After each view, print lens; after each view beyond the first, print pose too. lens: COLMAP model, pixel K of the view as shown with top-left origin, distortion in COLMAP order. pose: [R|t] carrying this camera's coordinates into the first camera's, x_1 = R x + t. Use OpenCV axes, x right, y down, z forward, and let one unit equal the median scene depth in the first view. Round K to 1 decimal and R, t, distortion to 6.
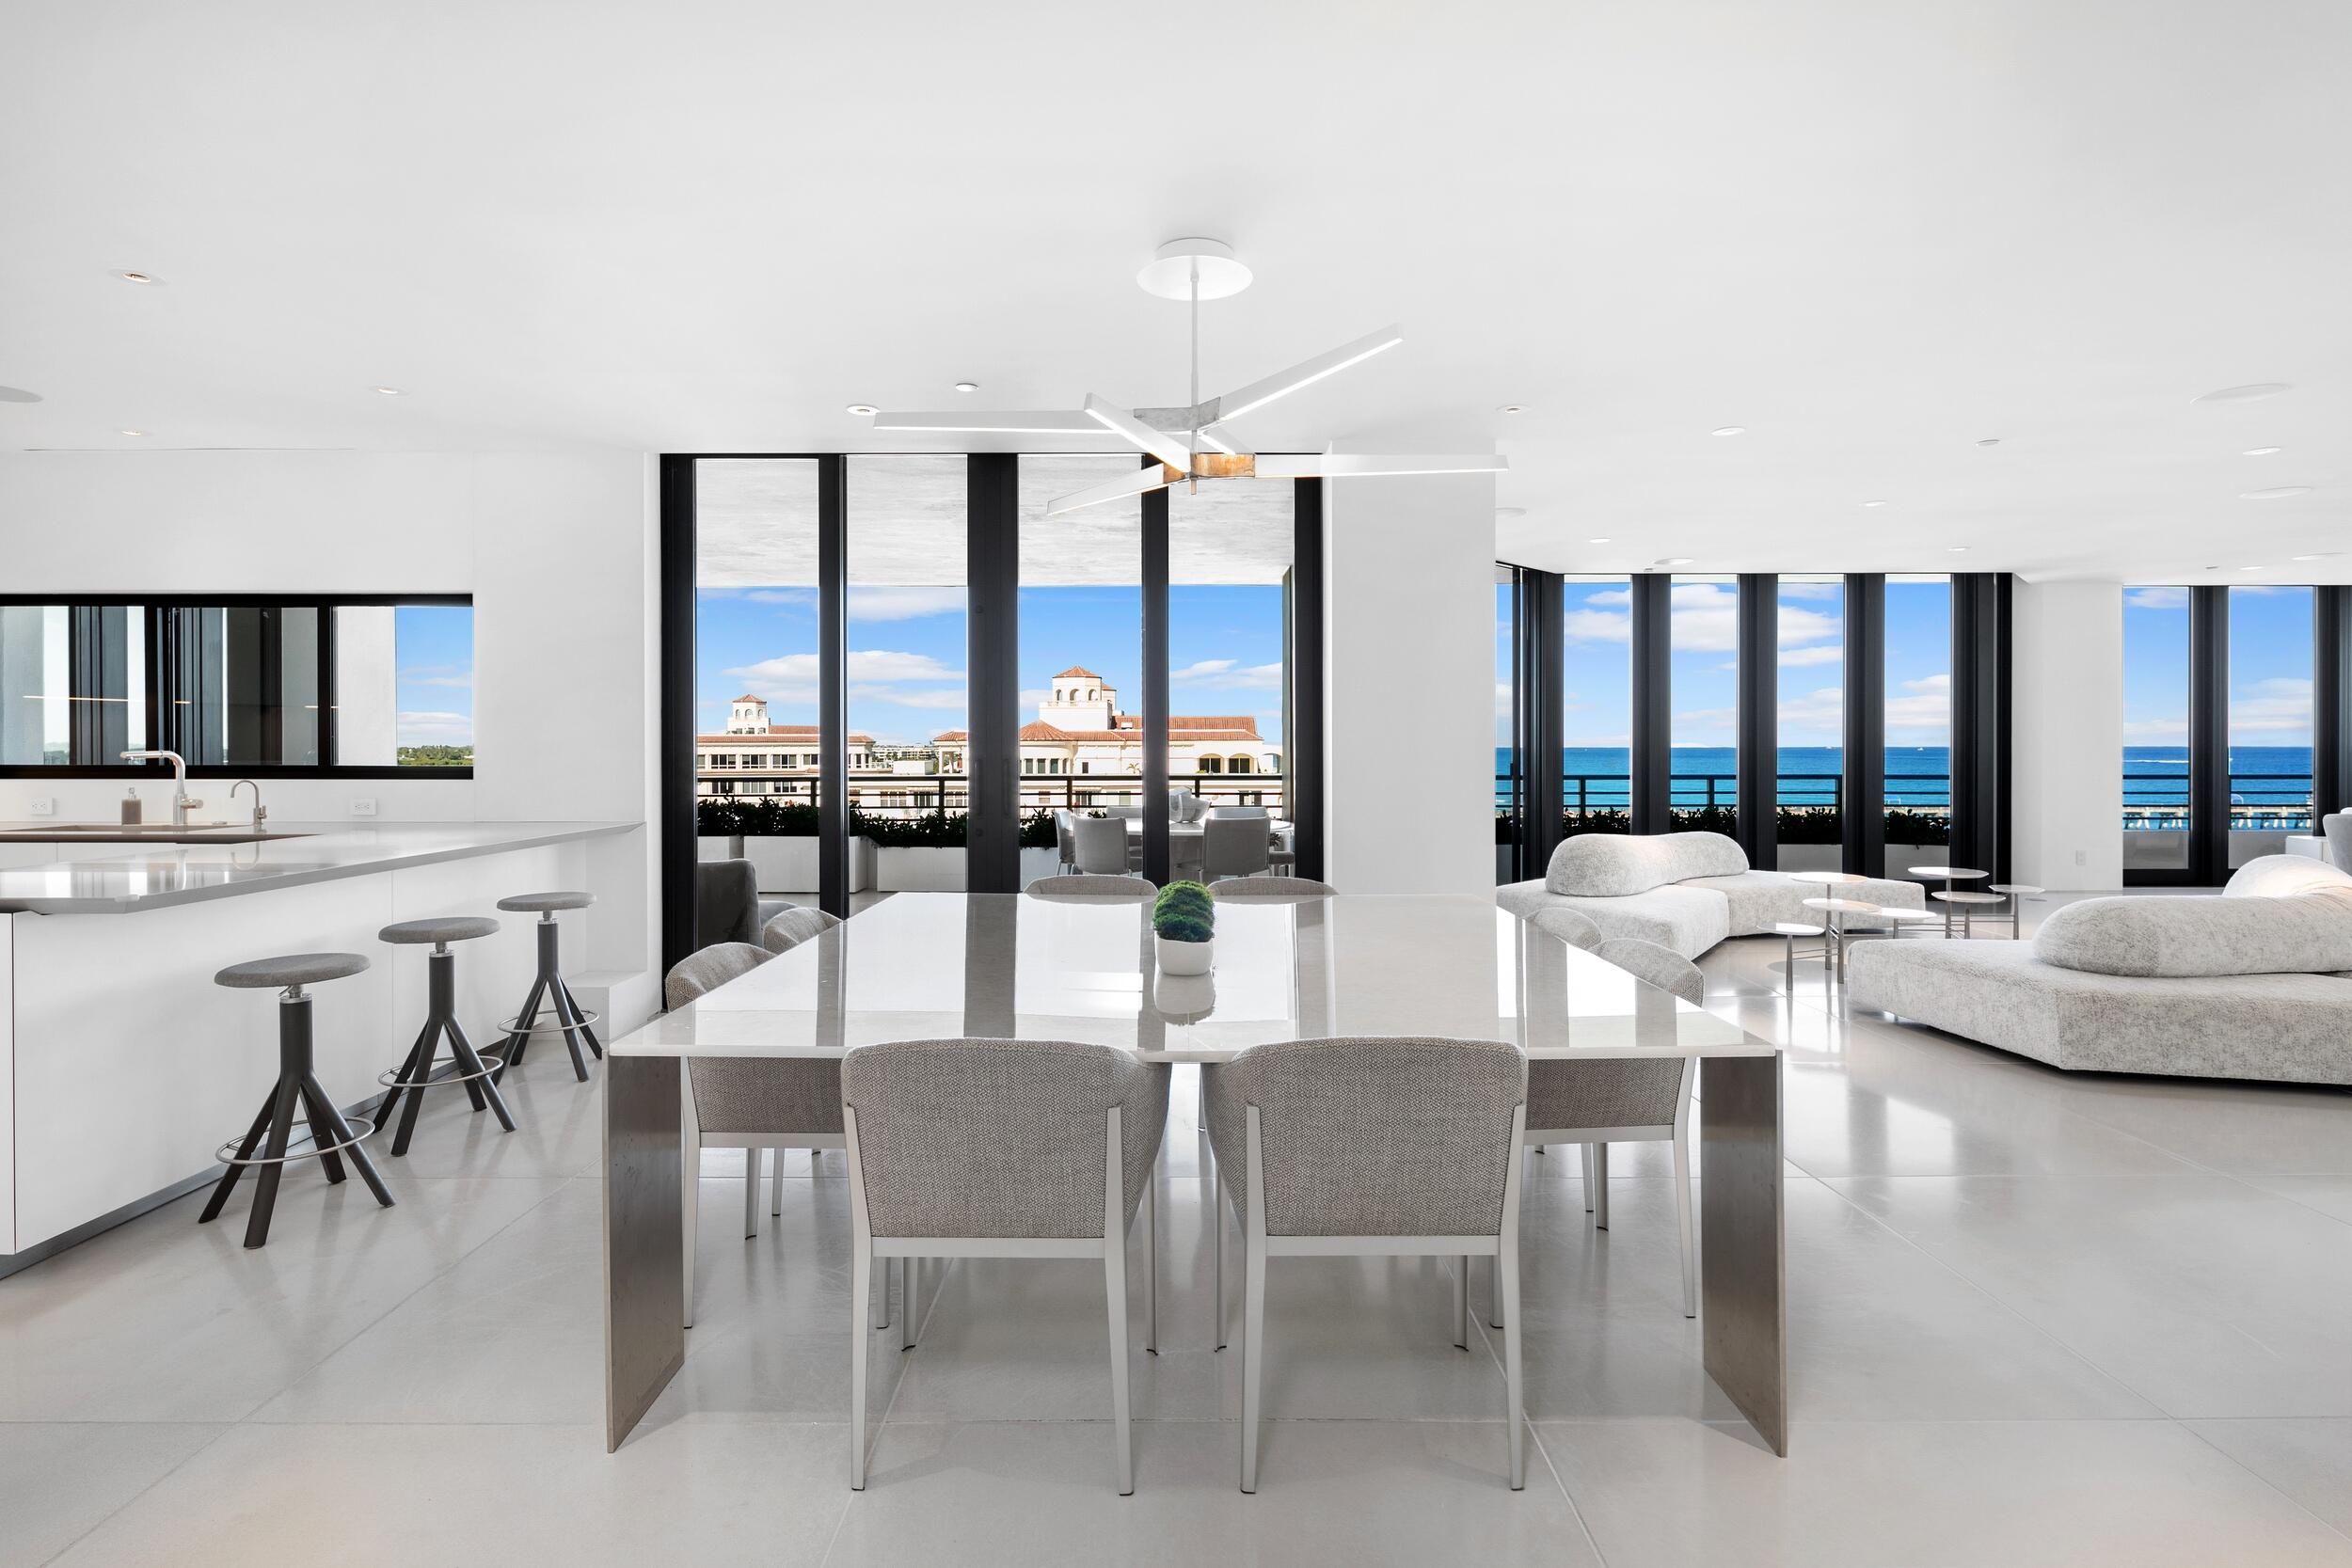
lens RADIAL K [[1157.9, 0, 1167.5], [0, 1157.9, 752.6], [0, 0, 1]] dist [0.007656, -0.001415]
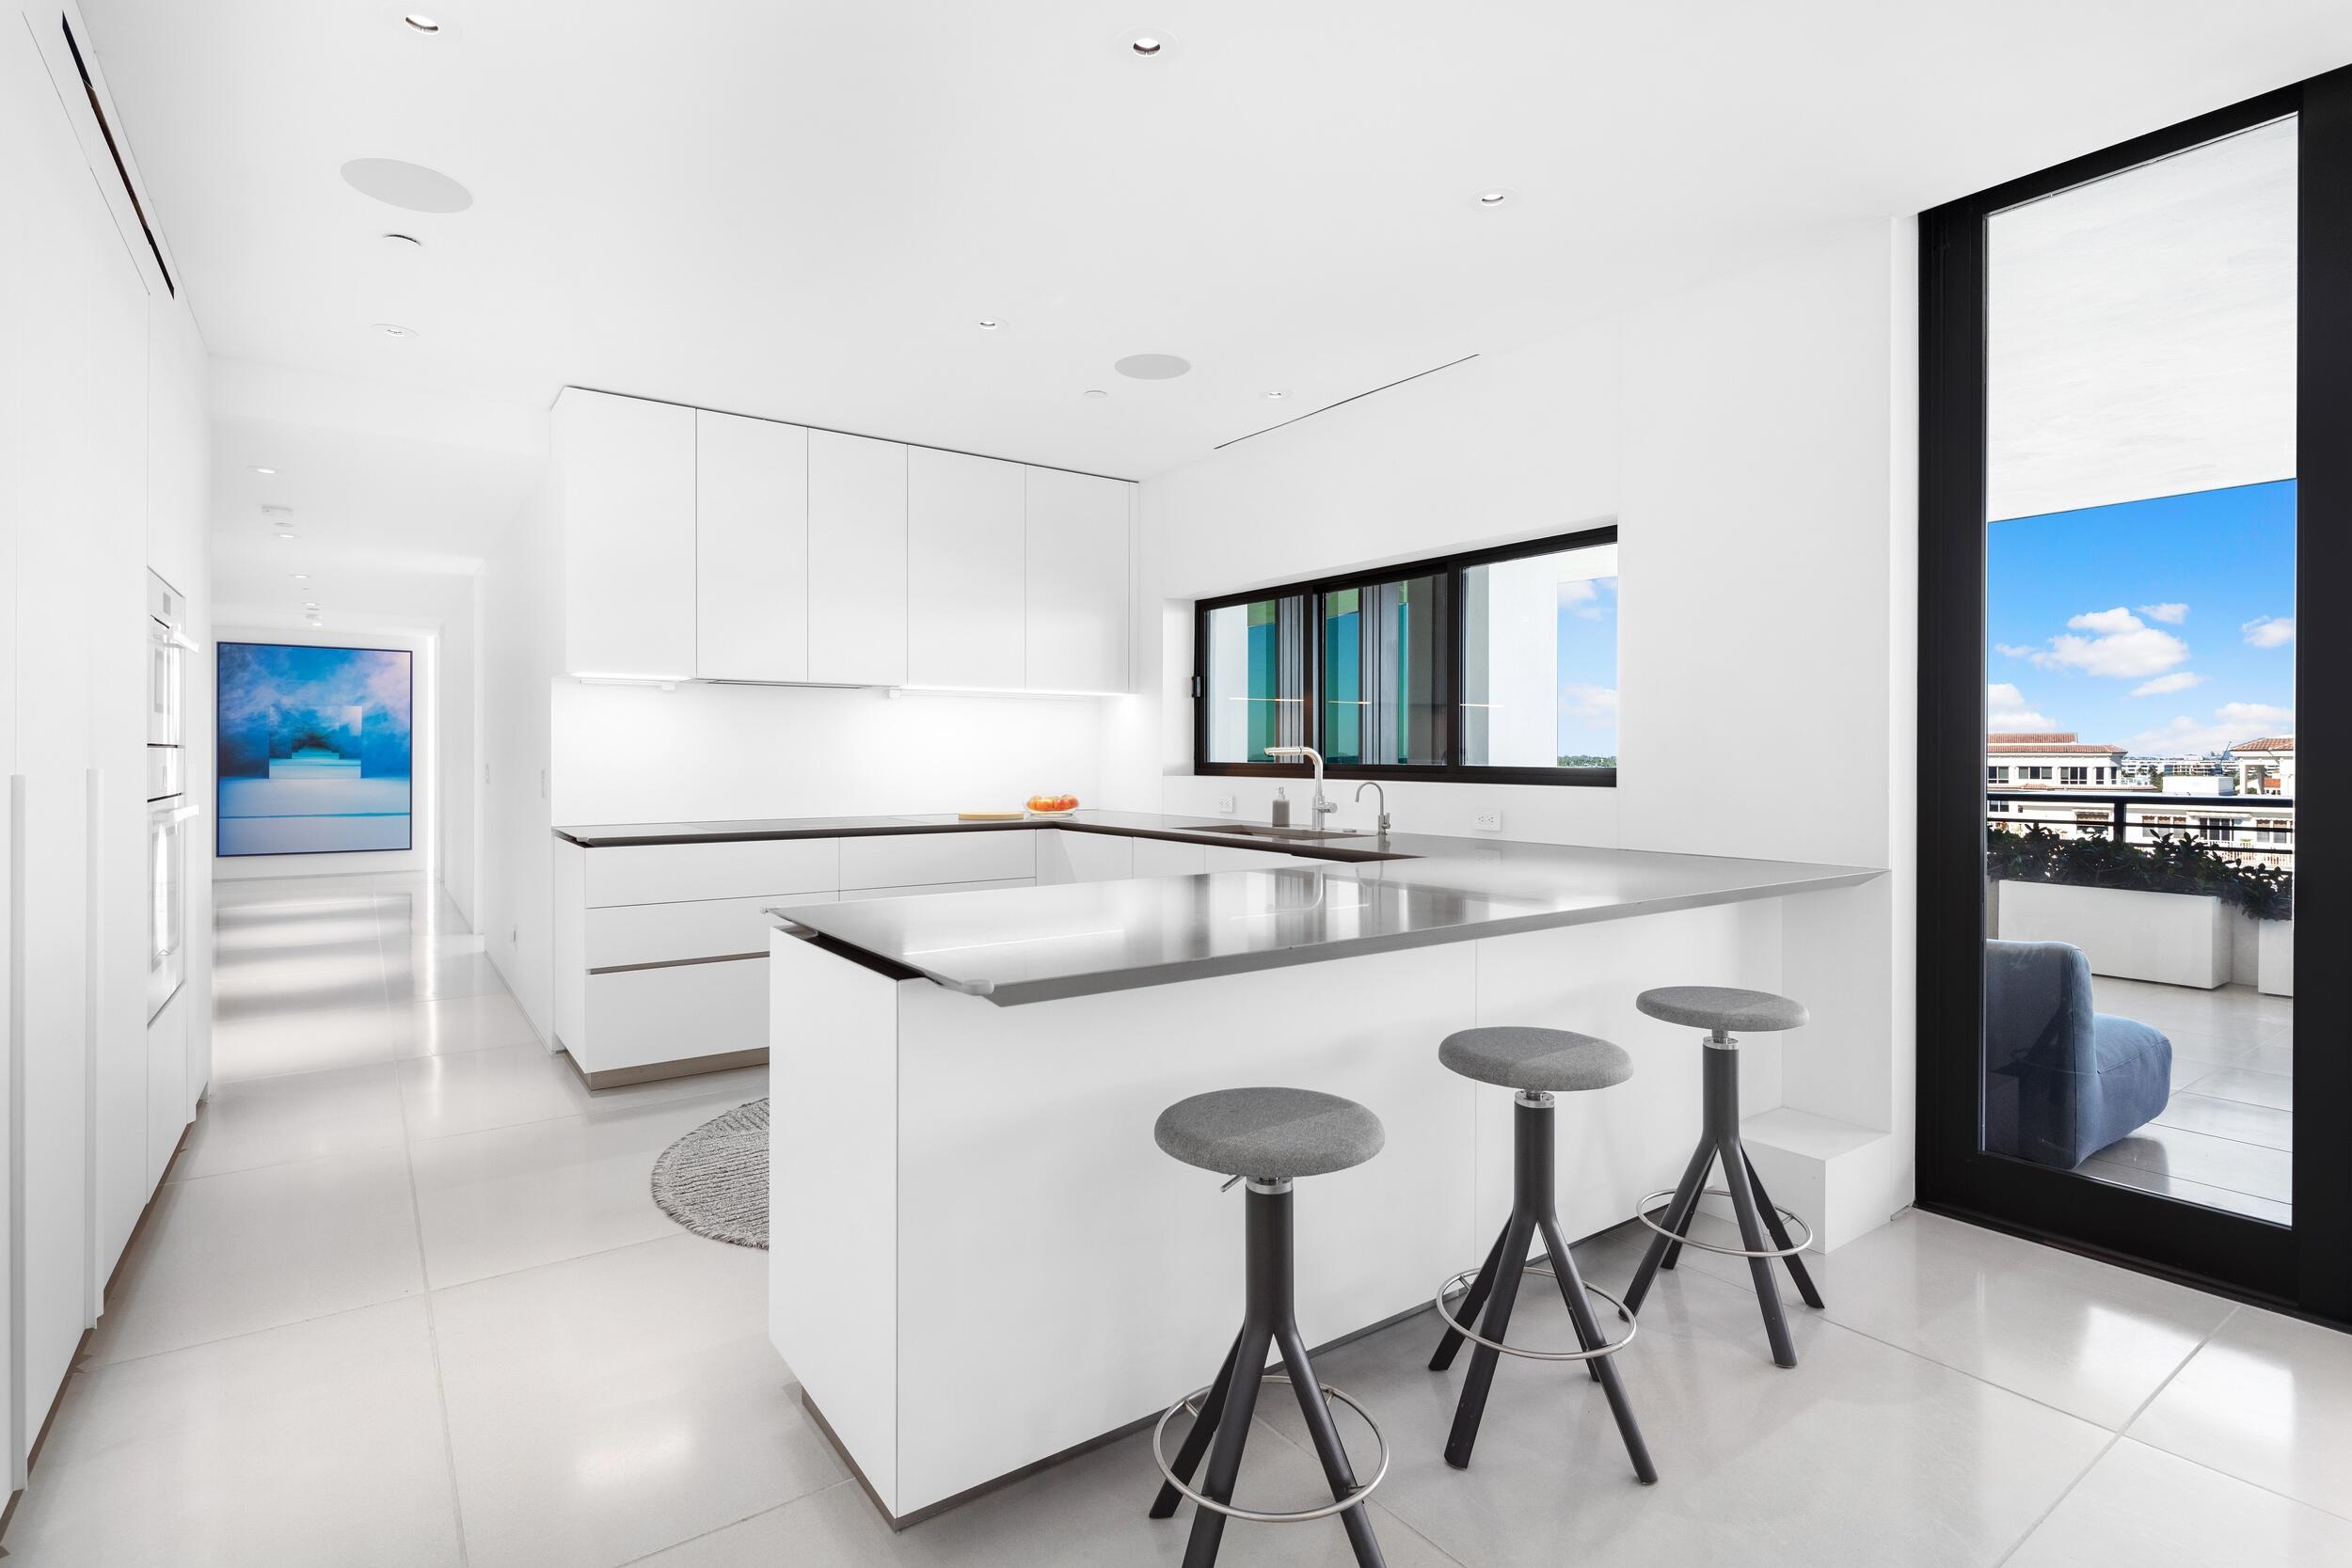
lens RADIAL K [[1157.9, 0, 1173.6], [0, 1157.9, 762.7], [0, 0, 1]] dist [0.007656, -0.001415]
pose [[0.598671, 0.006829, -0.800966, -0.205772], [-0.007390, 0.999968, 0.003002, 0.008732], [0.800961, 0.004122, 0.598703, 0.381264]]
